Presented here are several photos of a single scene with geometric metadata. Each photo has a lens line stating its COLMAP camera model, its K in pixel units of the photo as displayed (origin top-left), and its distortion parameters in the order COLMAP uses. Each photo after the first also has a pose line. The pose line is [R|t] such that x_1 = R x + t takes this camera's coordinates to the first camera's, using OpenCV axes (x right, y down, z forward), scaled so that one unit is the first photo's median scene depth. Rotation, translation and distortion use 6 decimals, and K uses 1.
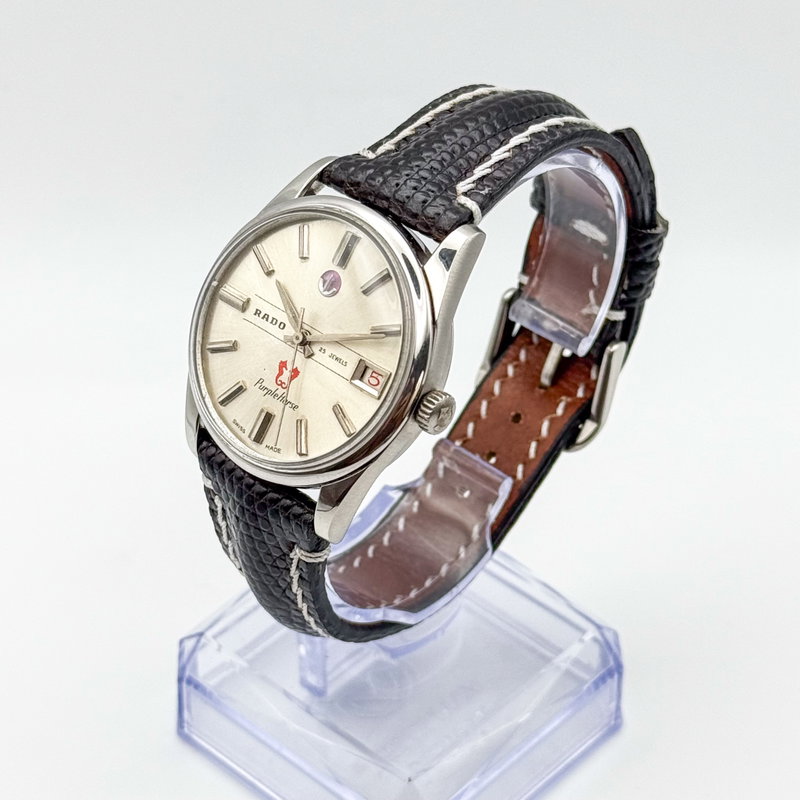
lens RADIAL K [[2578.1, 0, 395.0], [0, 2578.1, 401.0], [0, 0, 1]] dist [0.141201, 0.000000]
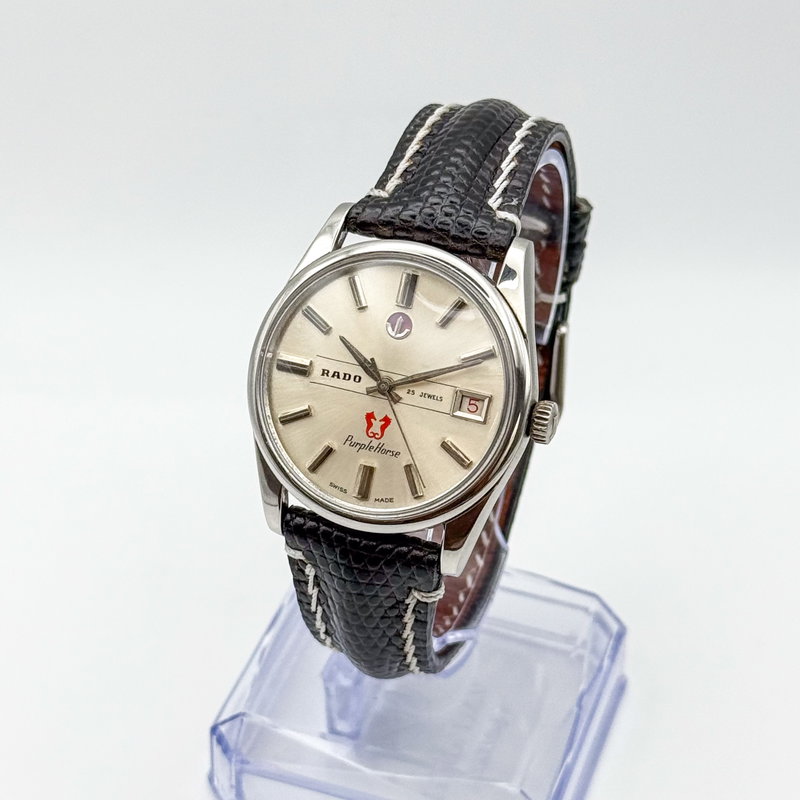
lens RADIAL K [[2578.1, 0, 402.5], [0, 2578.1, 401.1], [0, 0, 1]] dist [0.141201, 0.000000]
pose [[0.916170, -0.244987, 0.317196, -0.344657], [0.244866, 0.968693, 0.040914, -0.057179], [-0.317289, 0.040187, 0.947477, 0.051885]]
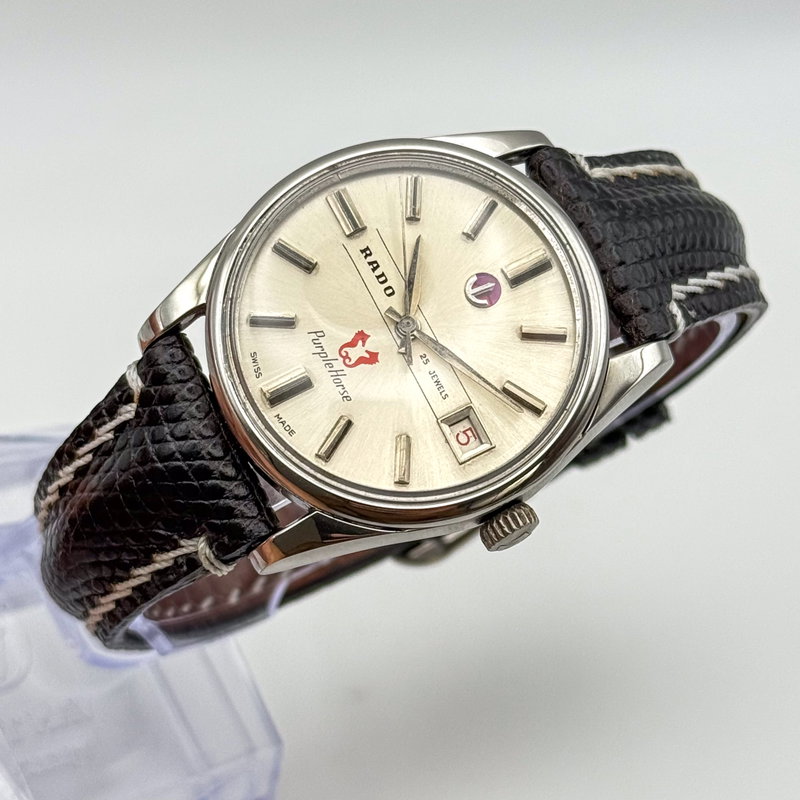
lens RADIAL K [[2578.1, 0, 399.1], [0, 2578.1, 396.5], [0, 0, 1]] dist [0.141201, 0.000000]
pose [[0.703986, 0.573802, 0.418516, -0.326327], [-0.593424, 0.798993, -0.097253, 0.062806], [-0.390195, -0.179893, 0.902988, 0.340784]]
